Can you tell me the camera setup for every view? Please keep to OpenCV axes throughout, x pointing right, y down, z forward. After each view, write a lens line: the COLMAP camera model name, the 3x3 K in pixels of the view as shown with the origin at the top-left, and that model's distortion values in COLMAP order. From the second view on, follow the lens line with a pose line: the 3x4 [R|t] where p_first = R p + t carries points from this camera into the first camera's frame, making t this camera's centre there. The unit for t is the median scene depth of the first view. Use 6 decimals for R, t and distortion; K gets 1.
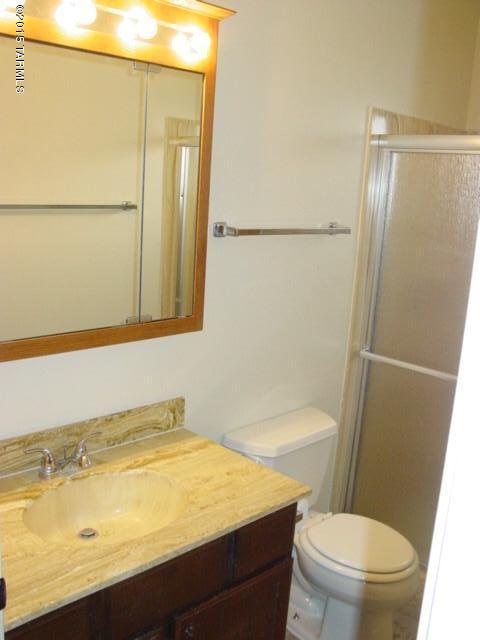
lens RADIAL K [[657.3, 0, 240.0], [0, 657.3, 320.0], [0, 0, 1]] dist [-0.176394, 0.225658]
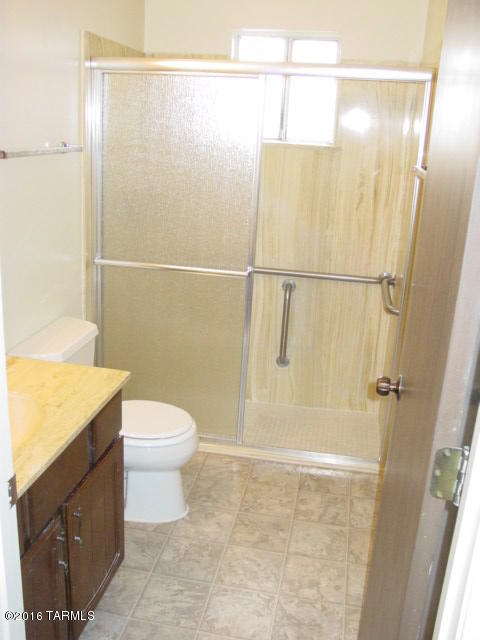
lens RADIAL K [[657.3, 0, 240.0], [0, 657.3, 320.0], [0, 0, 1]] dist [-0.176394, 0.225658]
pose [[0.816711, -0.186742, 0.545995, -0.245836], [0.120663, 0.980538, 0.154875, 0.008582], [-0.564290, -0.060607, 0.823349, -0.045432]]
